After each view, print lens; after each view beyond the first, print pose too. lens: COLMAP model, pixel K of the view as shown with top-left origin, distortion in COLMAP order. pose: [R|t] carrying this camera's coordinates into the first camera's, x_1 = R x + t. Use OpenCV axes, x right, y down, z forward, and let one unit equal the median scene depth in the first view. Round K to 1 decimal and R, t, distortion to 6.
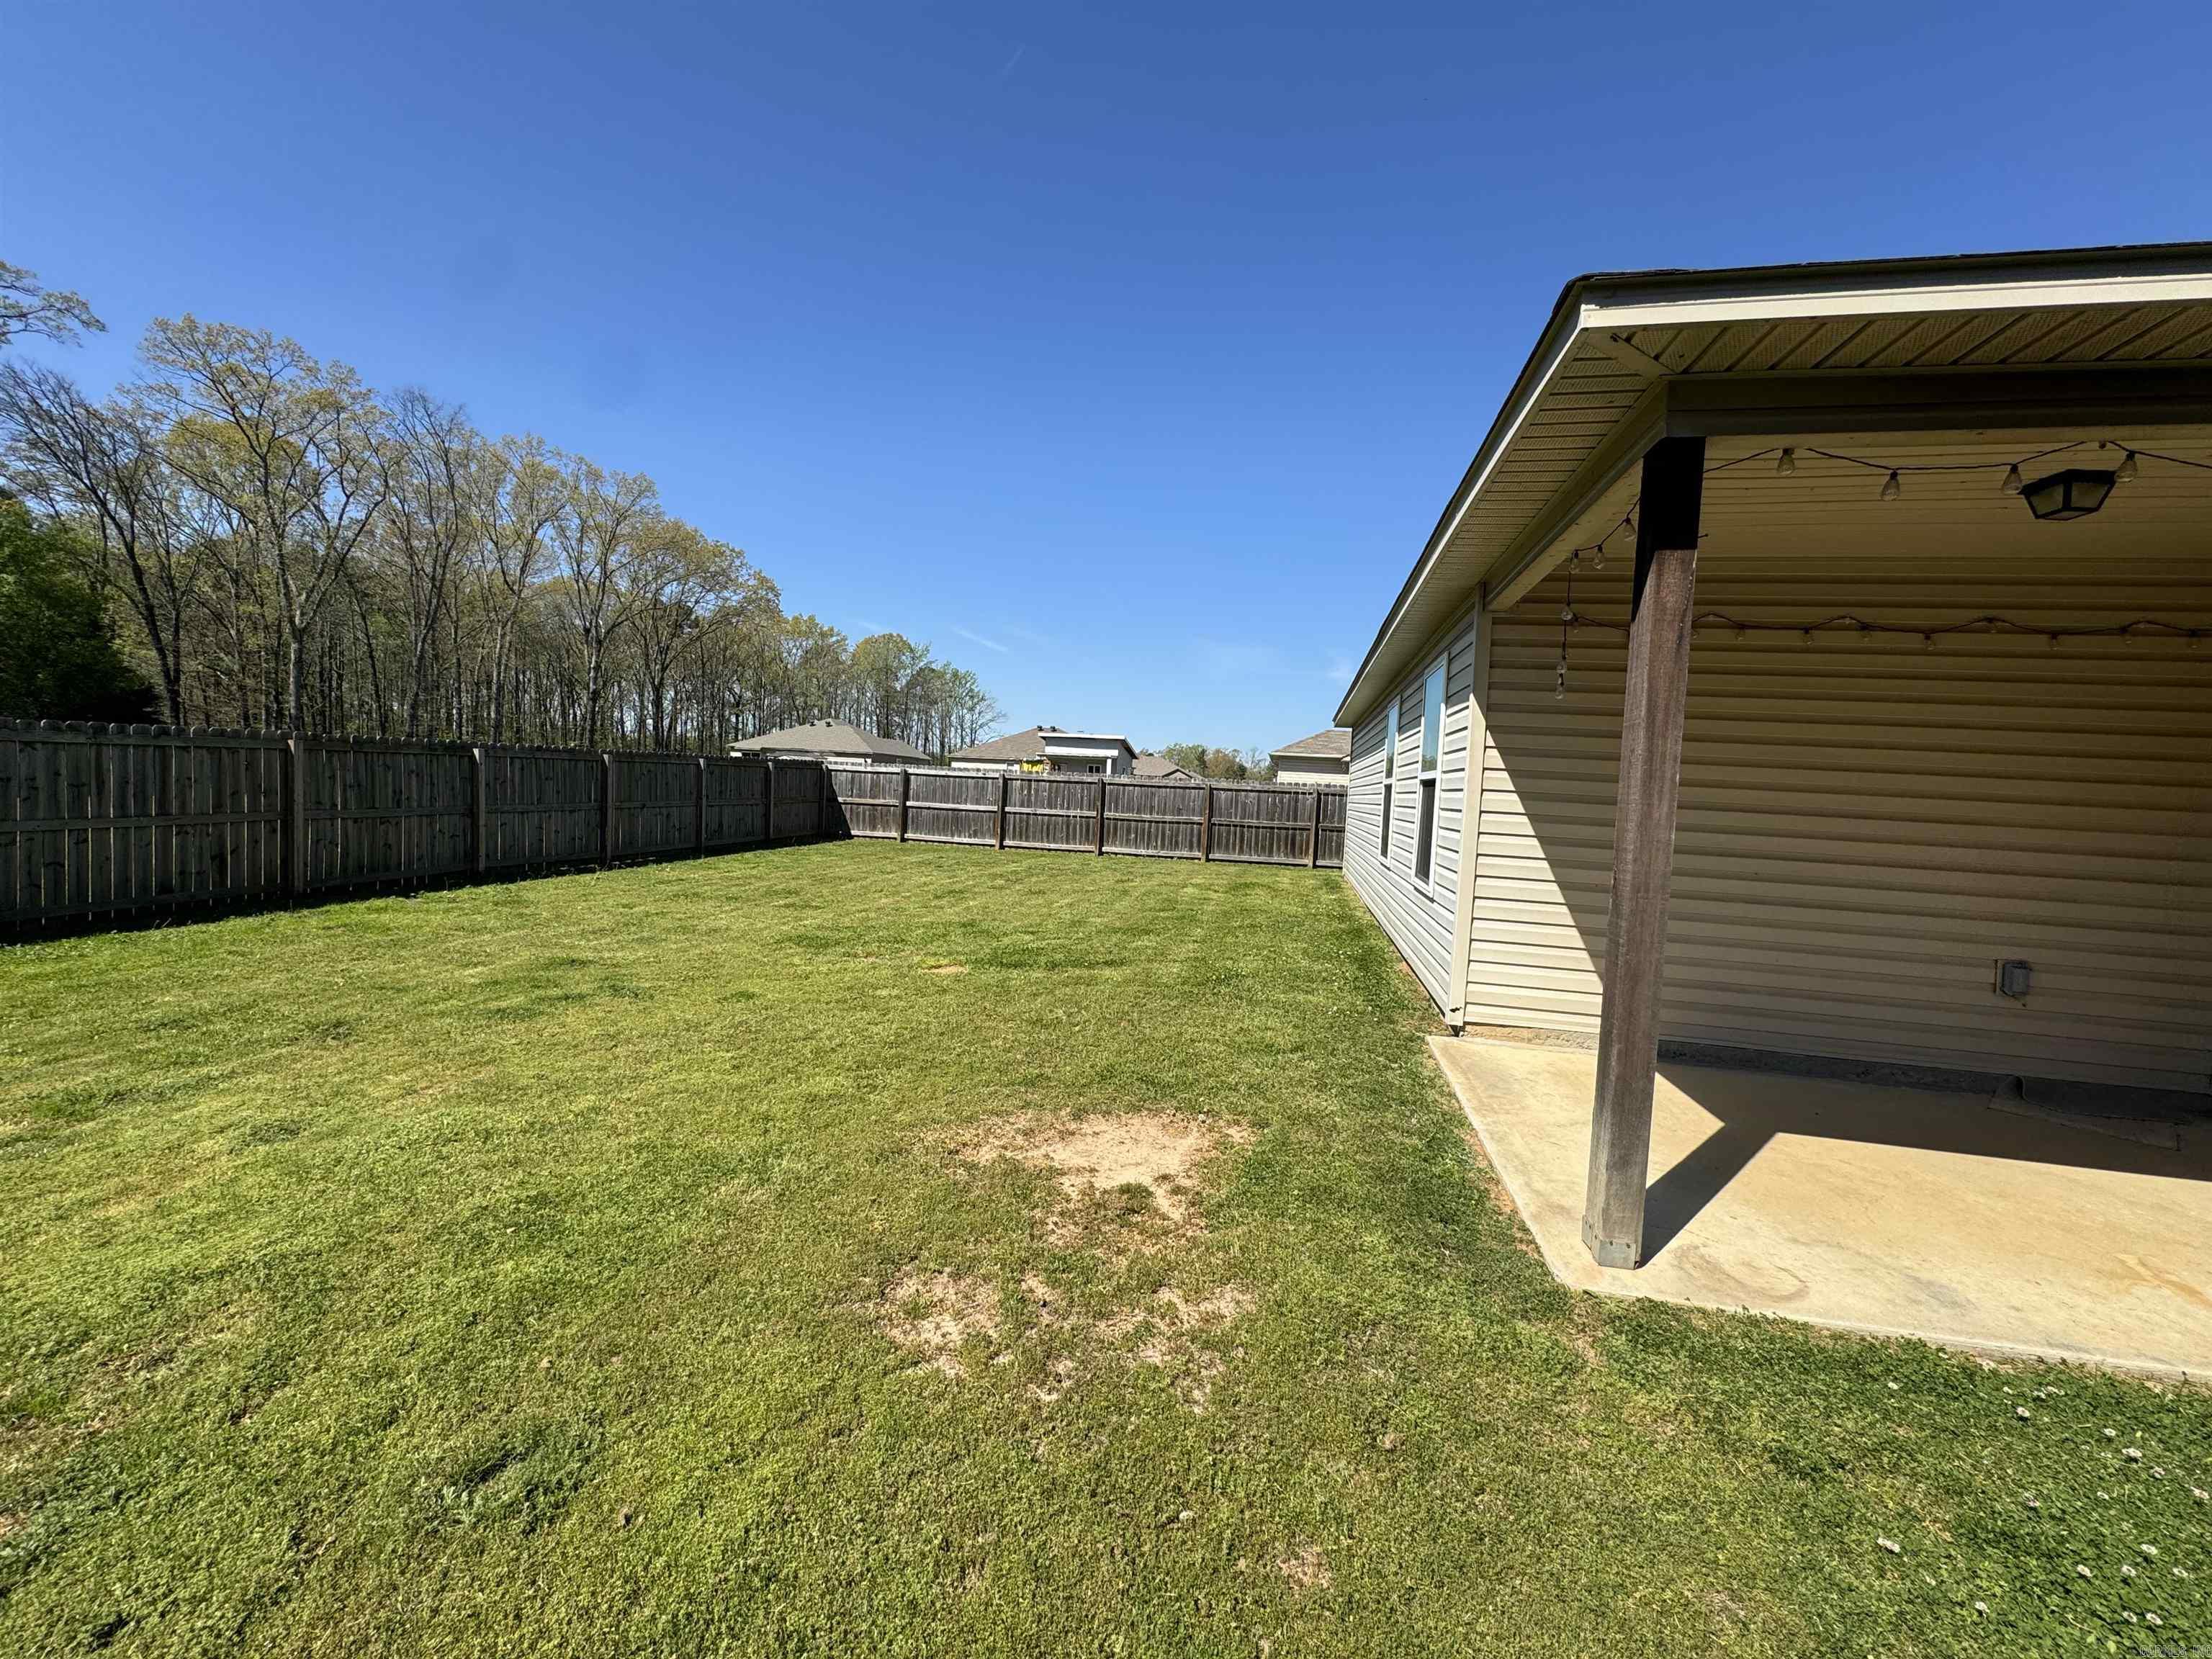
lens RADIAL K [[886.1, 0, 1104.8], [0, 886.1, 832.4], [0, 0, 1]] dist [0.001893, 0.000290]
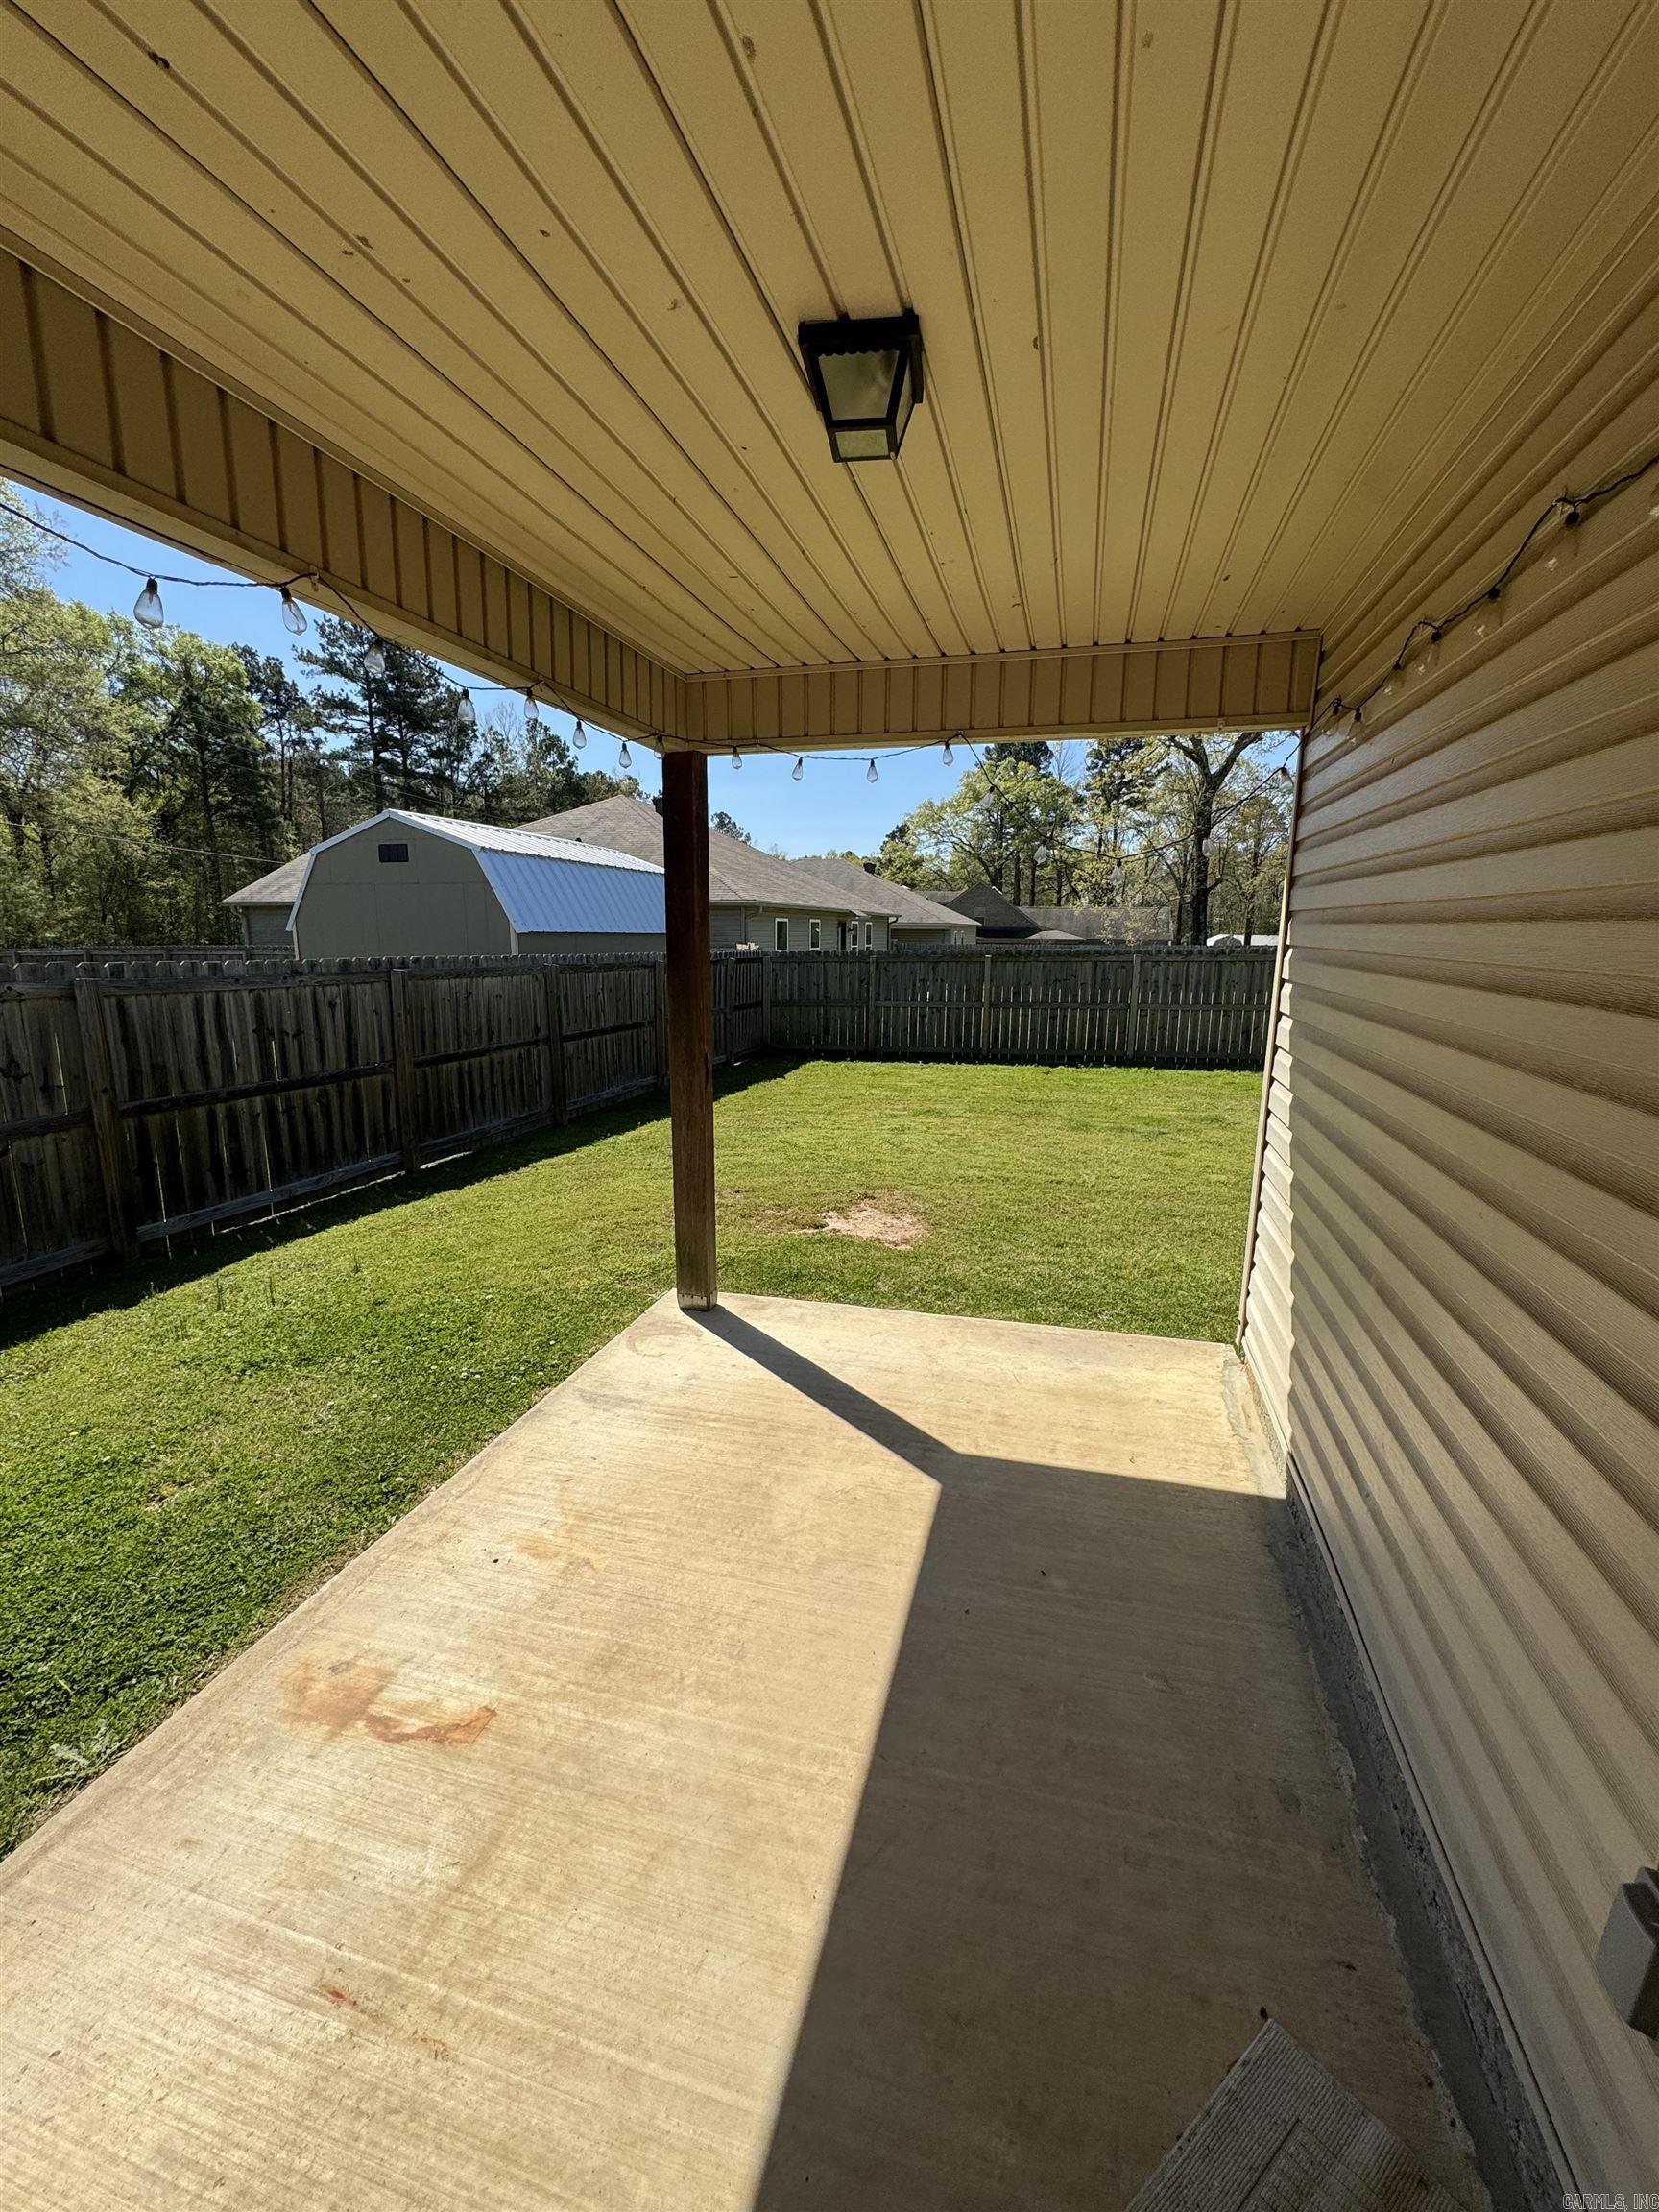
lens RADIAL K [[886.1, 0, 828.0], [0, 886.1, 1097.4], [0, 0, 1]] dist [0.001893, 0.000290]
pose [[-0.073489, 0.136873, -0.987859, 0.702083], [-0.062143, 0.987984, 0.141513, -0.039243], [0.995358, 0.071788, -0.064100, 0.448600]]
